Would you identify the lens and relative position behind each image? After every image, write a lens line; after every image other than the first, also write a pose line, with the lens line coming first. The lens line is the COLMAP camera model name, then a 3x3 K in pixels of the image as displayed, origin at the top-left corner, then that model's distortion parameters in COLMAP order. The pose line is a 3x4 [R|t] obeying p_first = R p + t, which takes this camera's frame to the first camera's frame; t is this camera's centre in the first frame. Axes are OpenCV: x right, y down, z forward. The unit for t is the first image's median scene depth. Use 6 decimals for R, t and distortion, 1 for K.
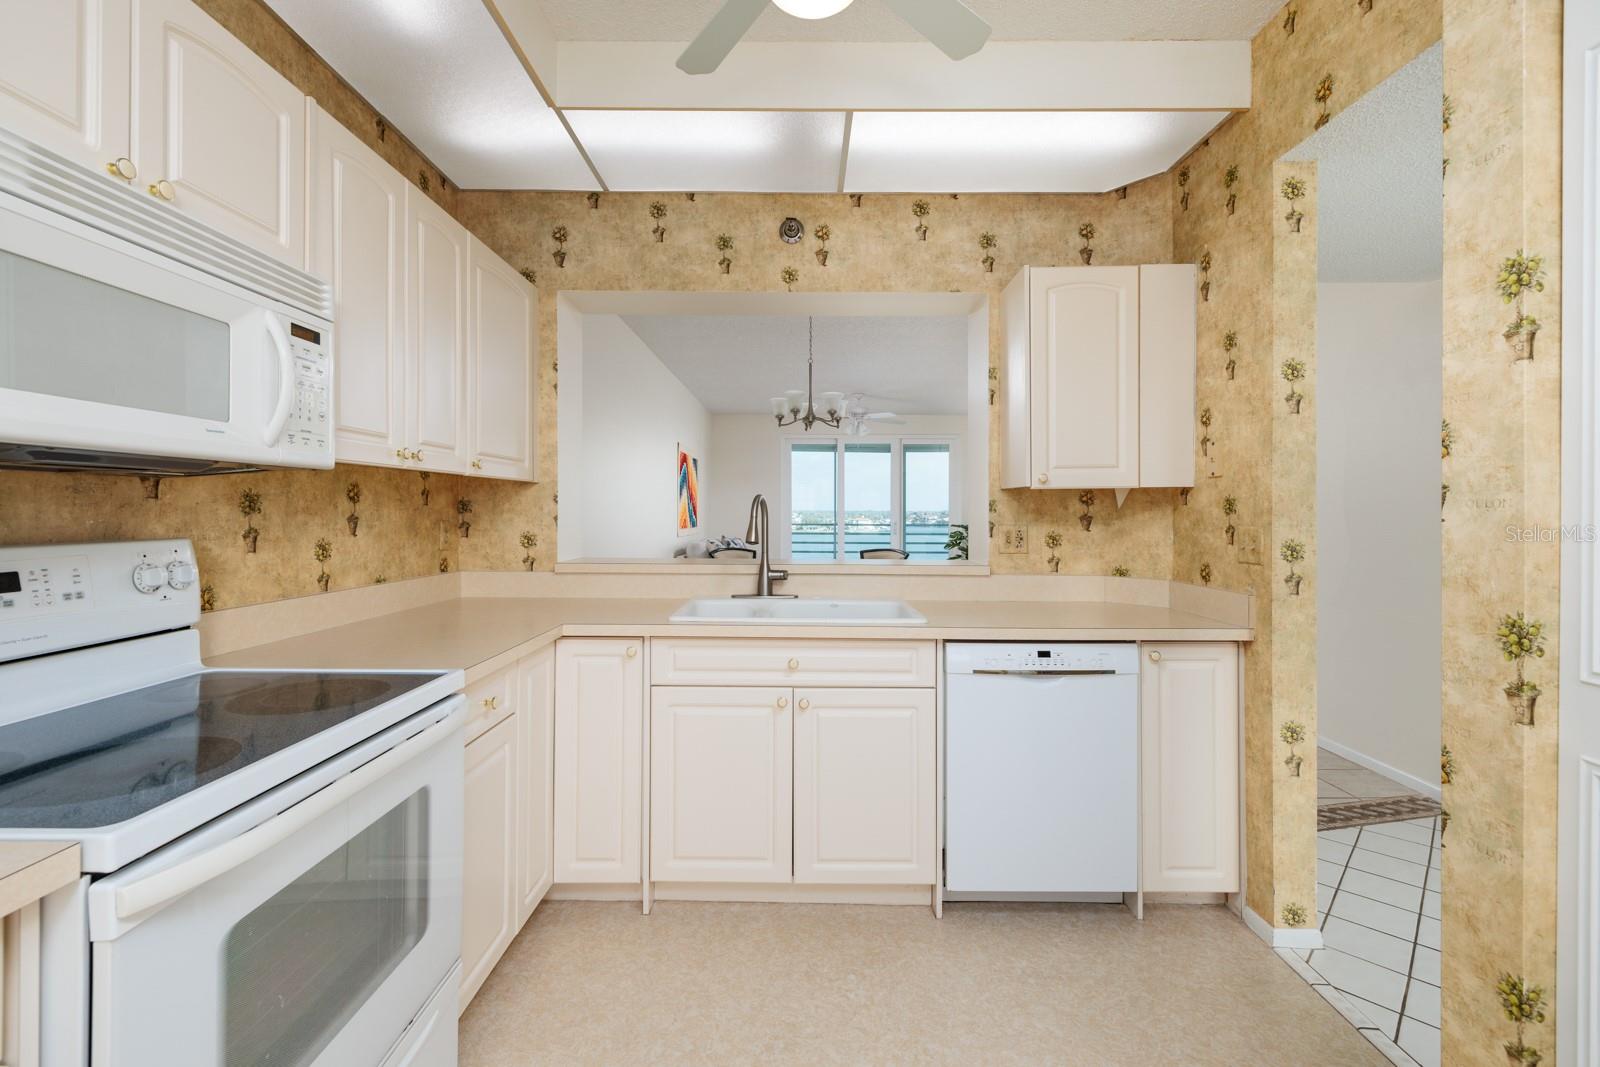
lens RADIAL K [[688.7, 0, 794.0], [0, 688.7, 506.8], [0, 0, 1]] dist [0.000114, -0.000033]
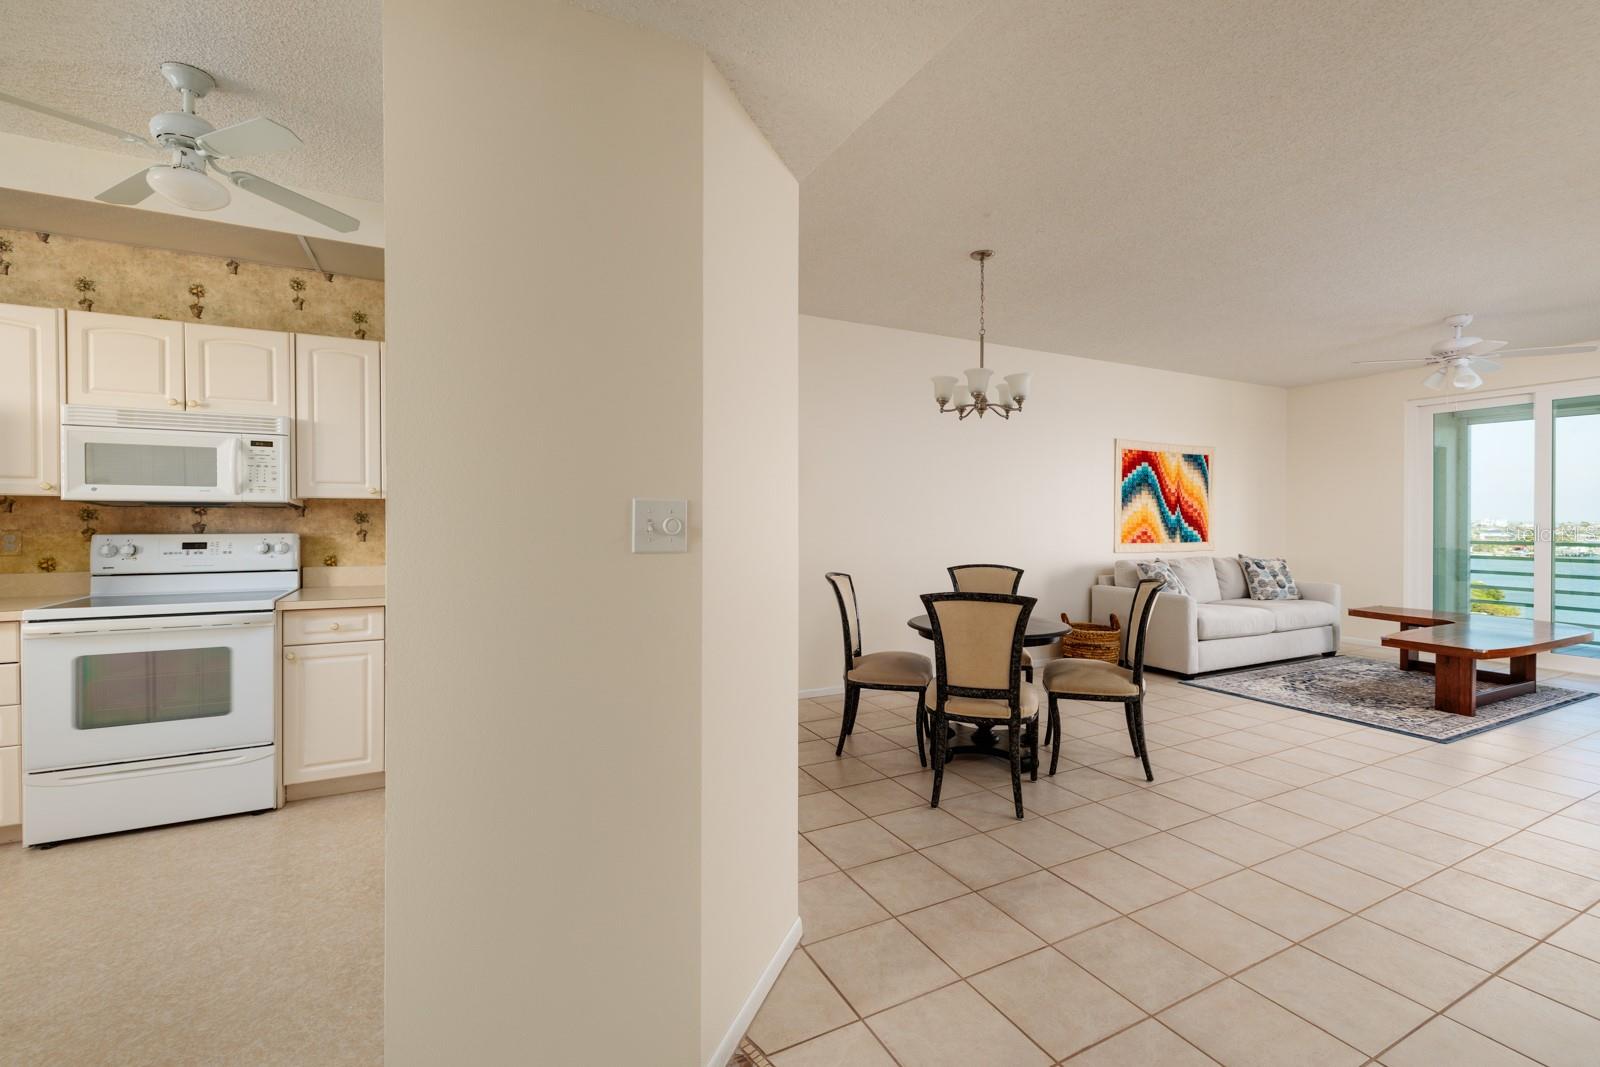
lens RADIAL K [[686.2, 0, 802.6], [0, 686.2, 525.2], [0, 0, 1]] dist [0.004233, 0.000243]
pose [[0.470285, 0.002095, -0.882512, 1.538278], [0.007000, 0.999957, 0.006104, 0.012156], [0.882487, -0.009048, 0.470250, 1.079822]]
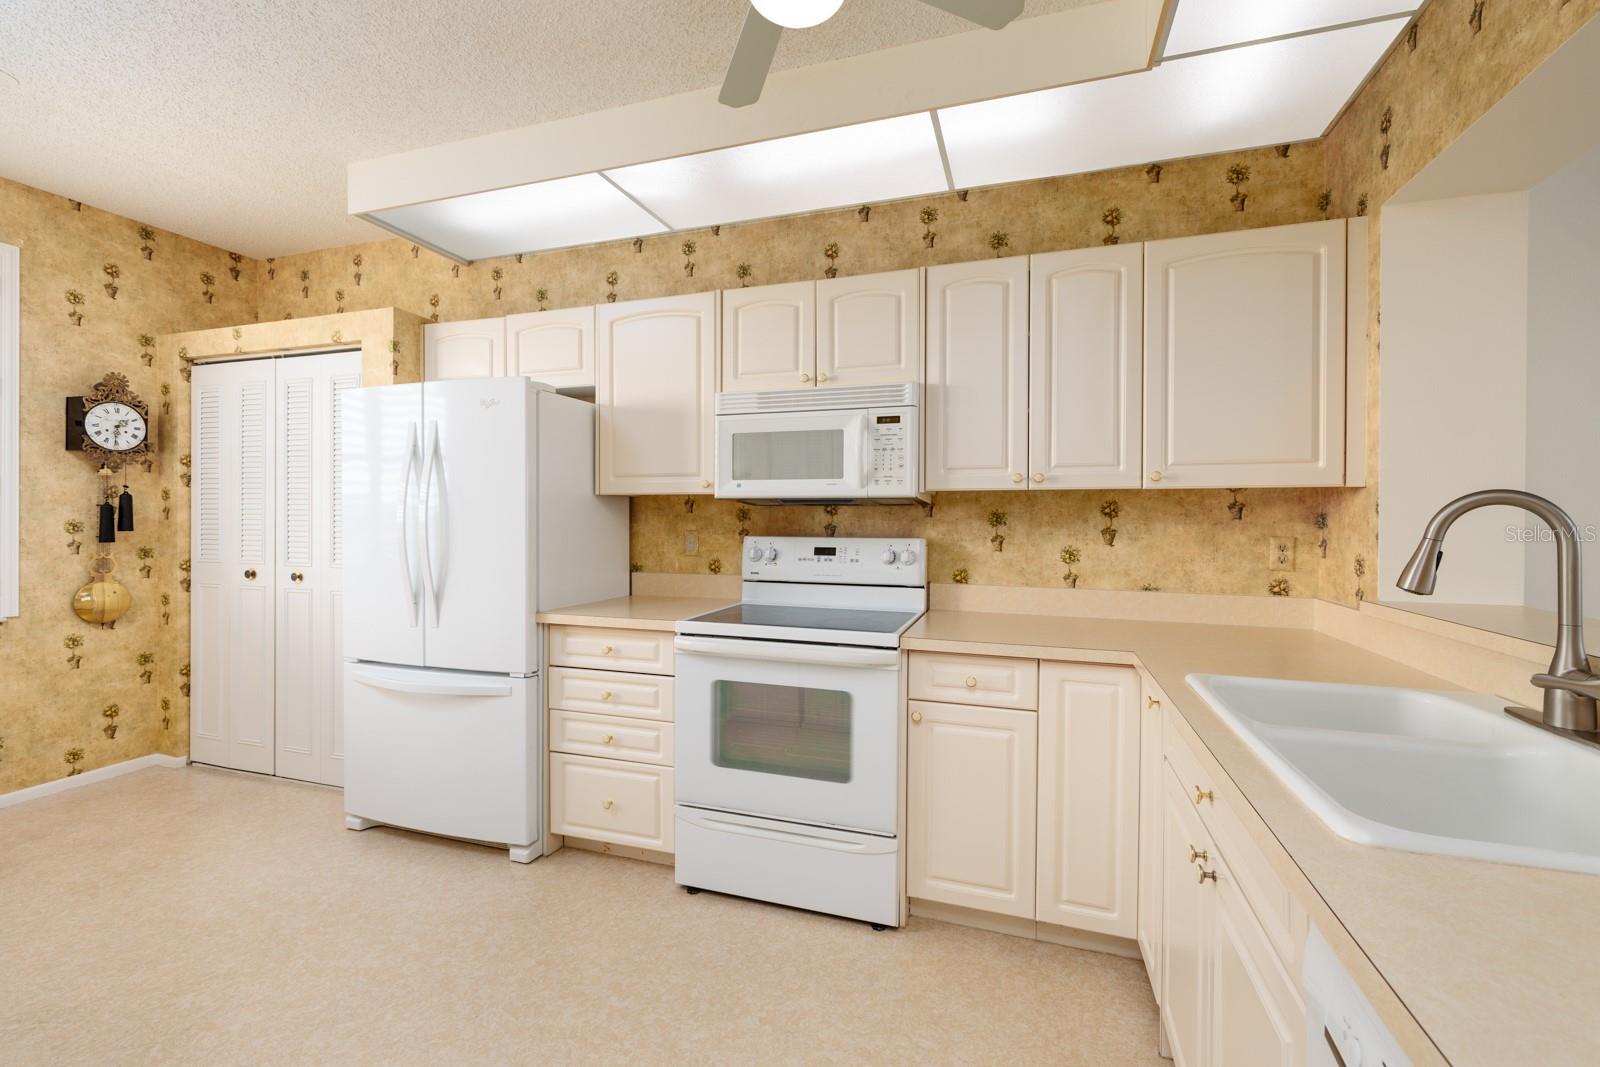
lens RADIAL K [[686.2, 0, 802.6], [0, 686.2, 525.2], [0, 0, 1]] dist [0.004233, 0.000243]
pose [[-0.305402, -0.001494, -0.952222, 0.708312], [-0.001801, 0.999998, -0.000992, 0.010008], [0.952222, 0.001412, -0.305404, 0.946037]]
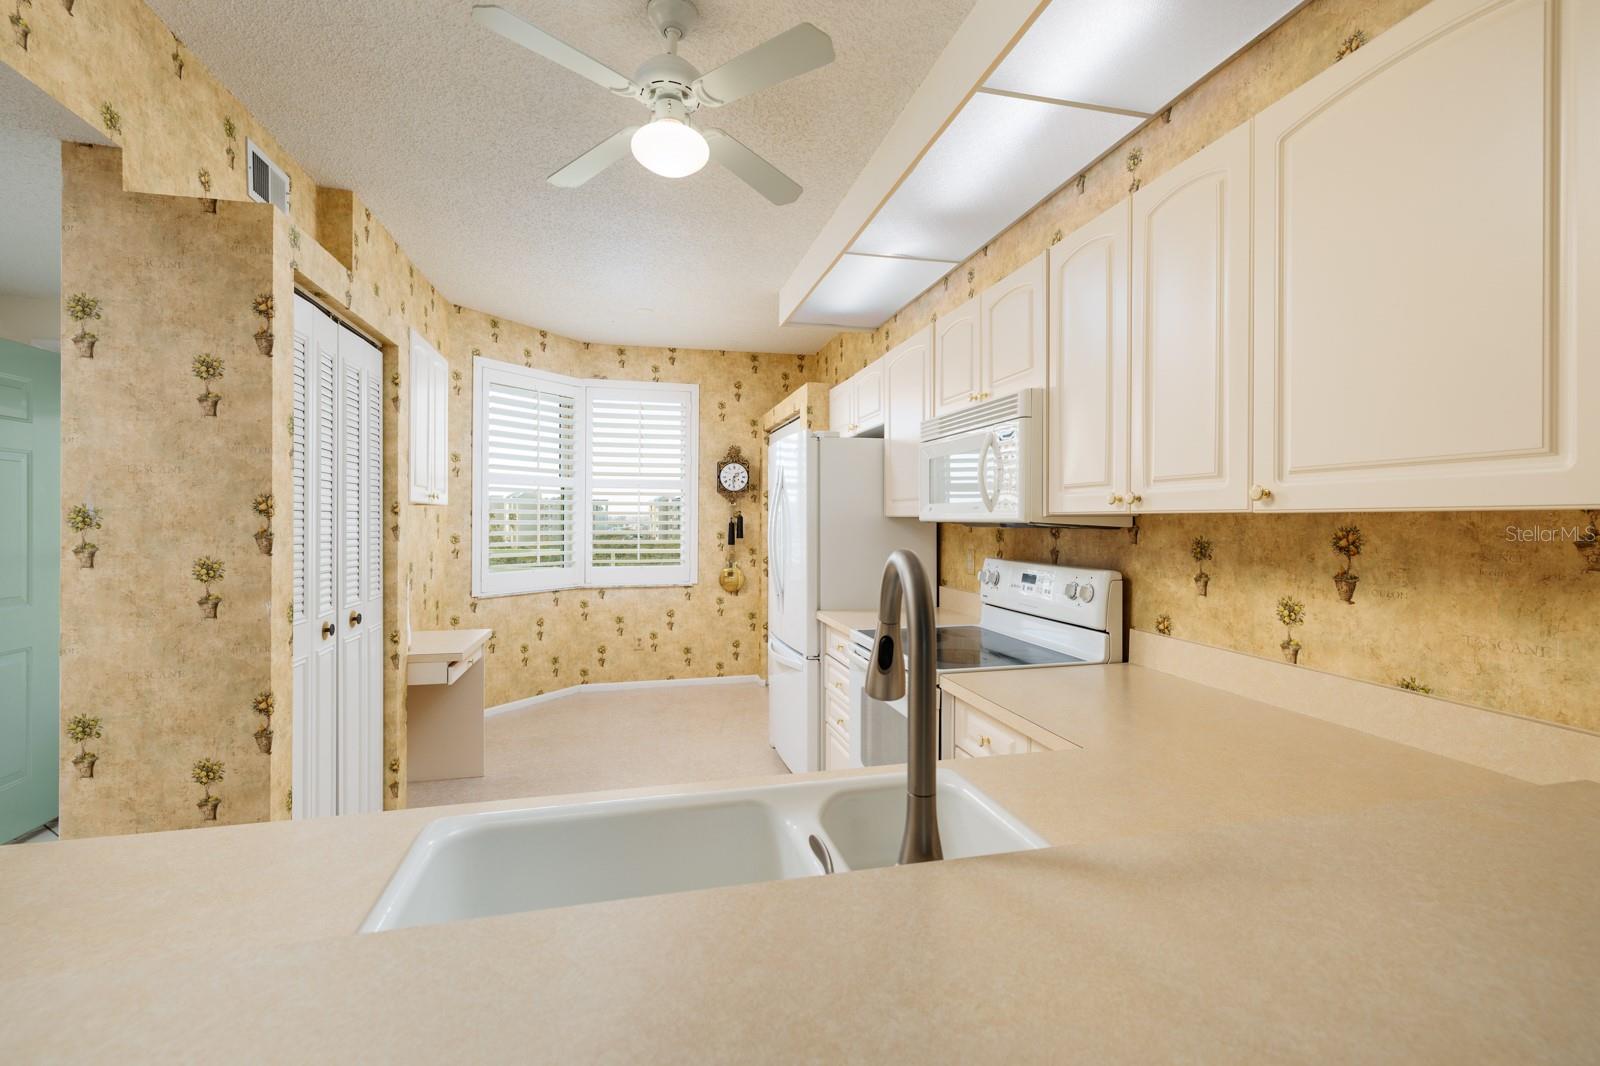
lens RADIAL K [[694.6, 0, 800.8], [0, 694.6, 517.3], [0, 0, 1]] dist [0.002179, 0.000162]
pose [[-0.966607, -0.007937, -0.256139, 0.089963], [-0.006041, 0.999948, -0.008188, -0.038998], [0.256191, -0.006367, -0.966605, 1.701533]]
